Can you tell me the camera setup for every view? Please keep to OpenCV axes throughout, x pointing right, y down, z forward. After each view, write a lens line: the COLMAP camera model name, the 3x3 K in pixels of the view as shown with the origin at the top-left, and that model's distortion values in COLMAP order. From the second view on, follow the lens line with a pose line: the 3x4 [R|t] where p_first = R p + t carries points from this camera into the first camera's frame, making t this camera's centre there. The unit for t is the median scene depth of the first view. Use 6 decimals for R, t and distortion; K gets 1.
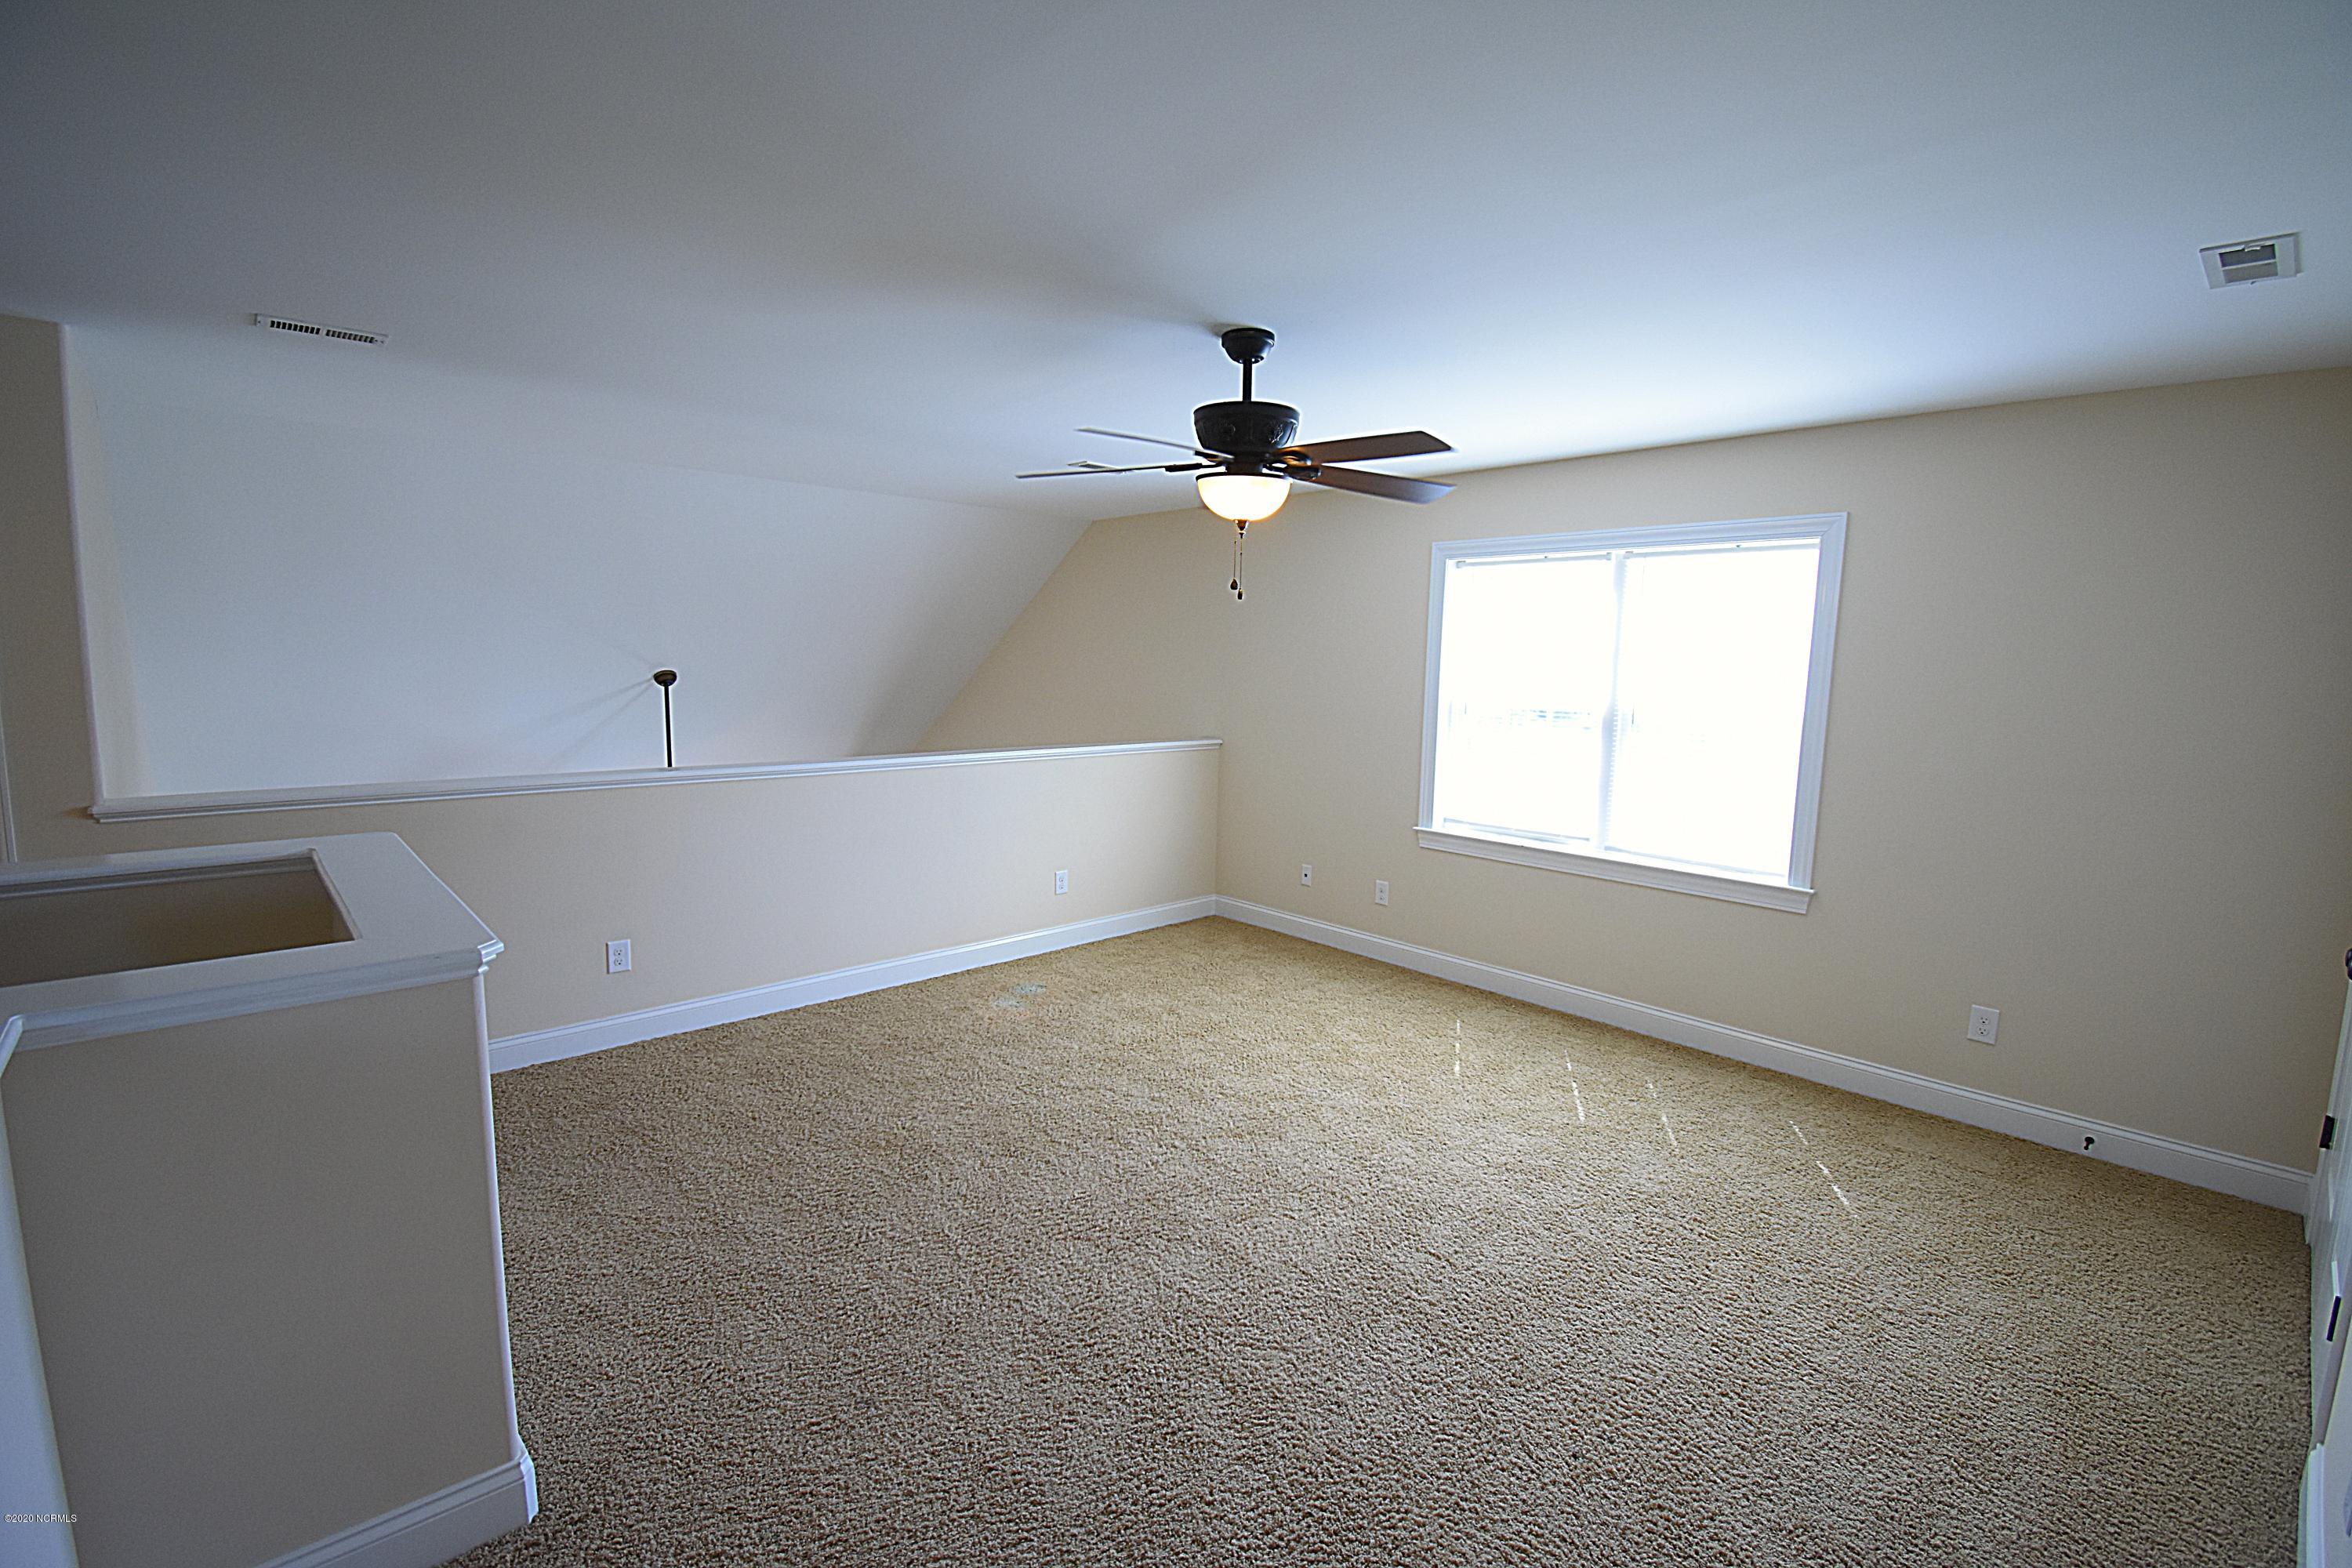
lens RADIAL K [[1047.5, 0, 1153.8], [0, 1047.5, 782.9], [0, 0, 1]] dist [0.014502, -0.018669]
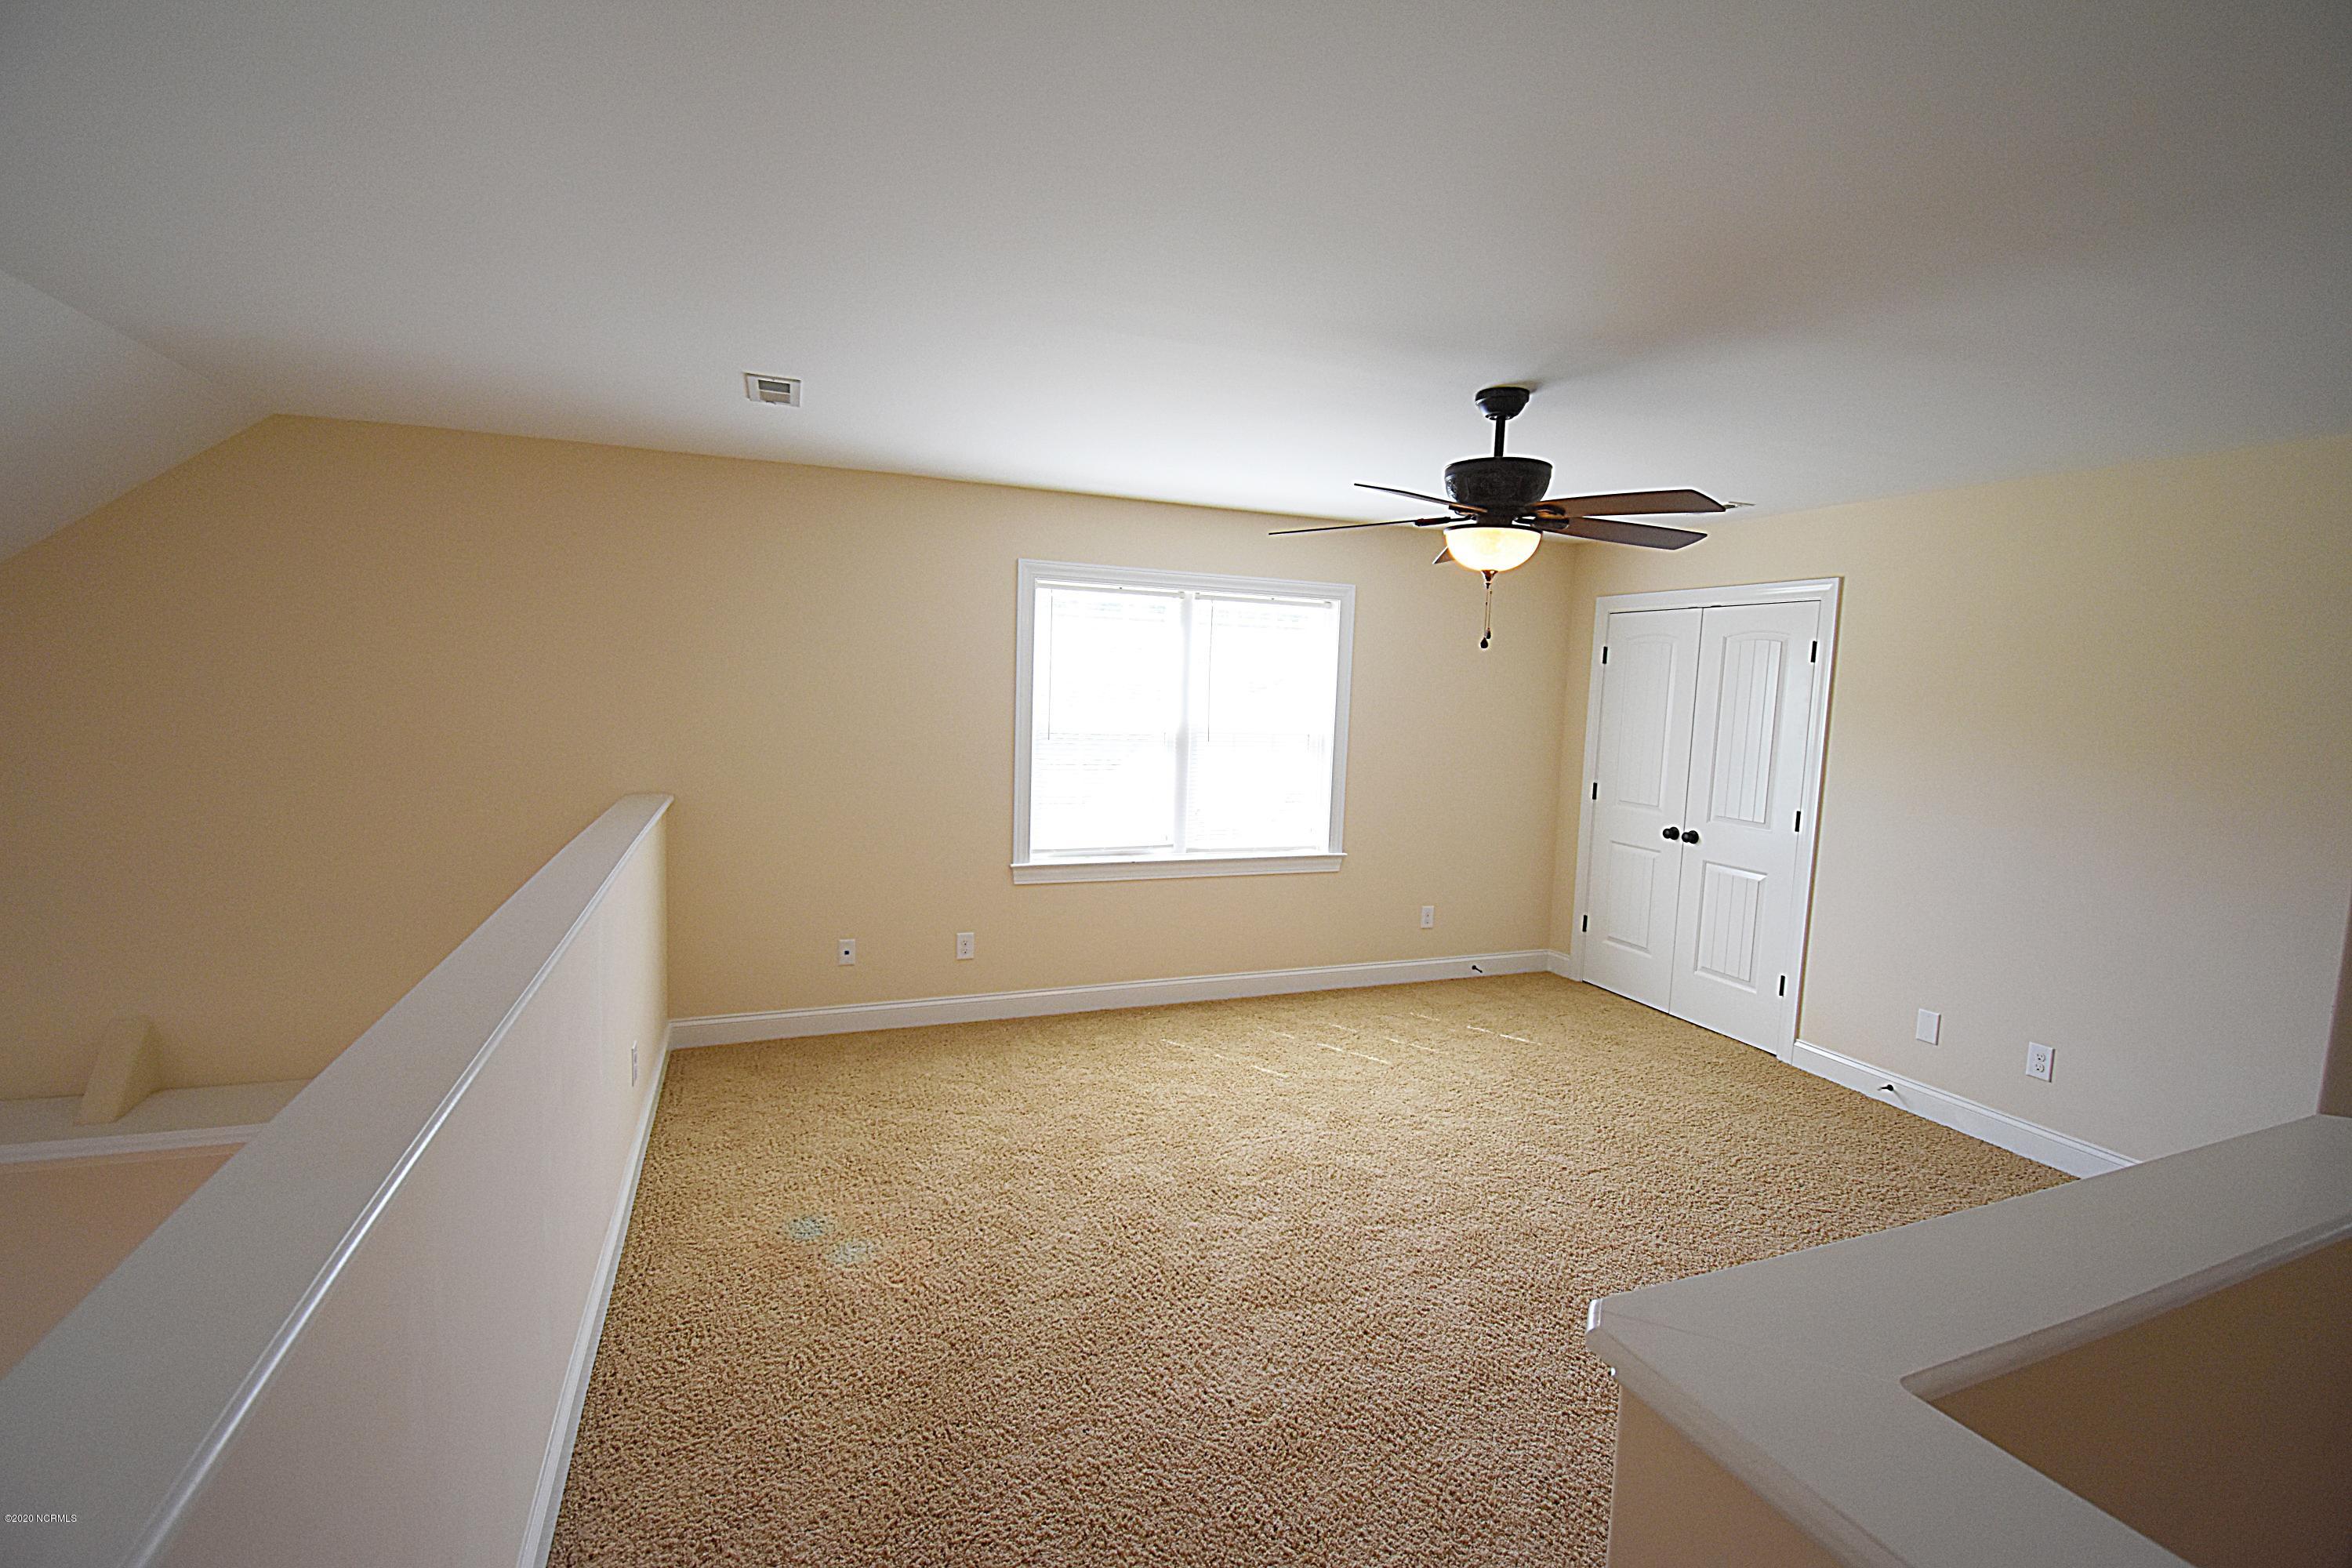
lens RADIAL K [[1037.8, 0, 1175.8], [0, 1037.8, 775.6], [0, 0, 1]] dist [0.003499, 0.000031]
pose [[0.345174, -0.088997, 0.934310, -0.627248], [0.090443, 0.994015, 0.061271, -0.089765], [-0.934171, 0.063352, 0.351157, 0.615540]]
